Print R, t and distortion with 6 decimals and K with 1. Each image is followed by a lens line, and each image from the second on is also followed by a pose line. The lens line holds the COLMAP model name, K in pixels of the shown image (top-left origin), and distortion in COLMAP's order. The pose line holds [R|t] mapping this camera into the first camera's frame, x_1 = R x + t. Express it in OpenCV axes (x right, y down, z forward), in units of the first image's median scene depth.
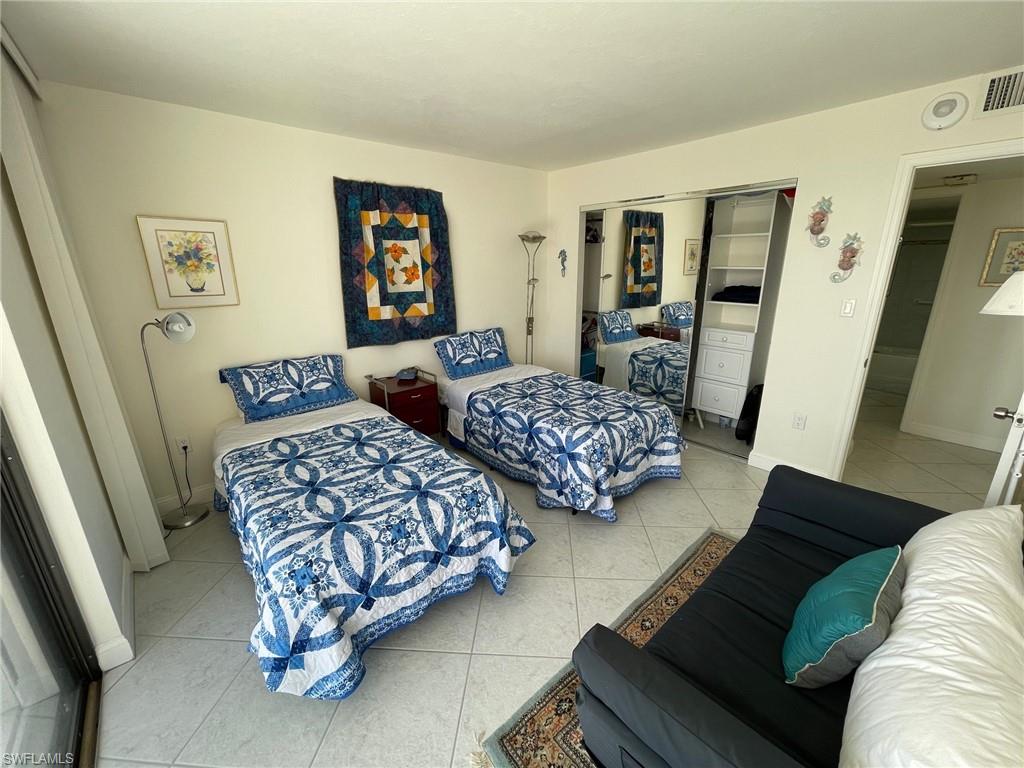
lens RADIAL K [[412.9, 0, 512.0], [0, 412.9, 384.0], [0, 0, 1]] dist [-0.001656, -0.000299]
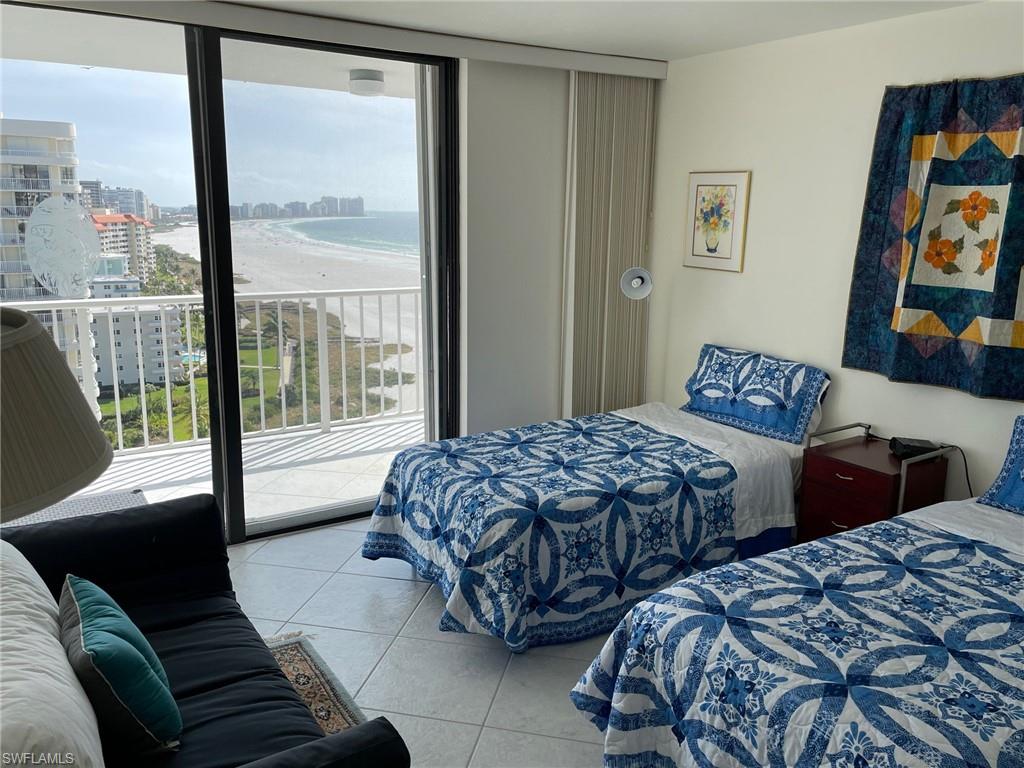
lens RADIAL K [[801.6, 0, 511.7], [0, 801.6, 376.3], [0, 0, 1]] dist [0.077417, -0.097867]
pose [[-0.141423, 0.212073, -0.966967, 0.941119], [-0.296111, 0.923001, 0.245738, -0.255997], [0.944626, 0.321082, -0.067736, 0.741001]]
